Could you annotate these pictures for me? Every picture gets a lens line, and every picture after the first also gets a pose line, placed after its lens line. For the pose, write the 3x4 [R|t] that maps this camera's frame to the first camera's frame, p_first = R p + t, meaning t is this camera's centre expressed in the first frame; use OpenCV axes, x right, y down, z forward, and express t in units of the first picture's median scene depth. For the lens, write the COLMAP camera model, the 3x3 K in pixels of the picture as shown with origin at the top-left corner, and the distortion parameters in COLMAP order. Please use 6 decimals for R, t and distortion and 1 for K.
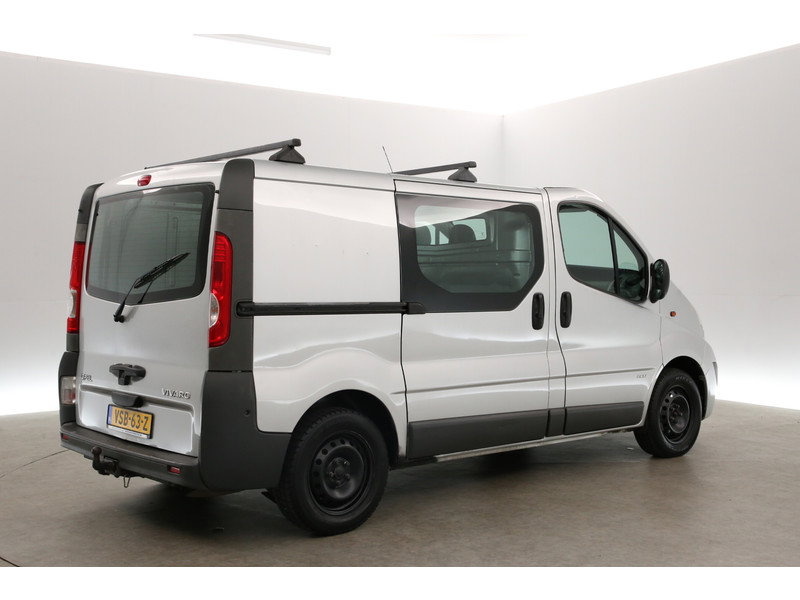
lens RADIAL K [[960.8, 0, 407.0], [0, 960.8, 296.5], [0, 0, 1]] dist [0.003111, 0.000000]
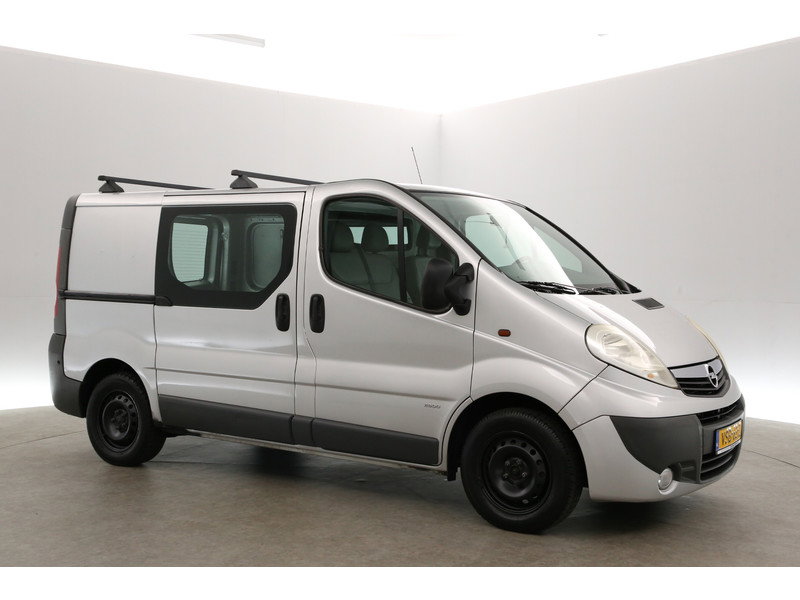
lens RADIAL K [[964.4, 0, 402.6], [0, 964.4, 294.5], [0, 0, 1]] dist [0.021819, 0.000000]
pose [[0.289158, 0.039629, -0.956461, 1.125161], [-0.026437, 0.999092, 0.033403, -0.040120], [0.956916, 0.015627, 0.289943, 0.830938]]
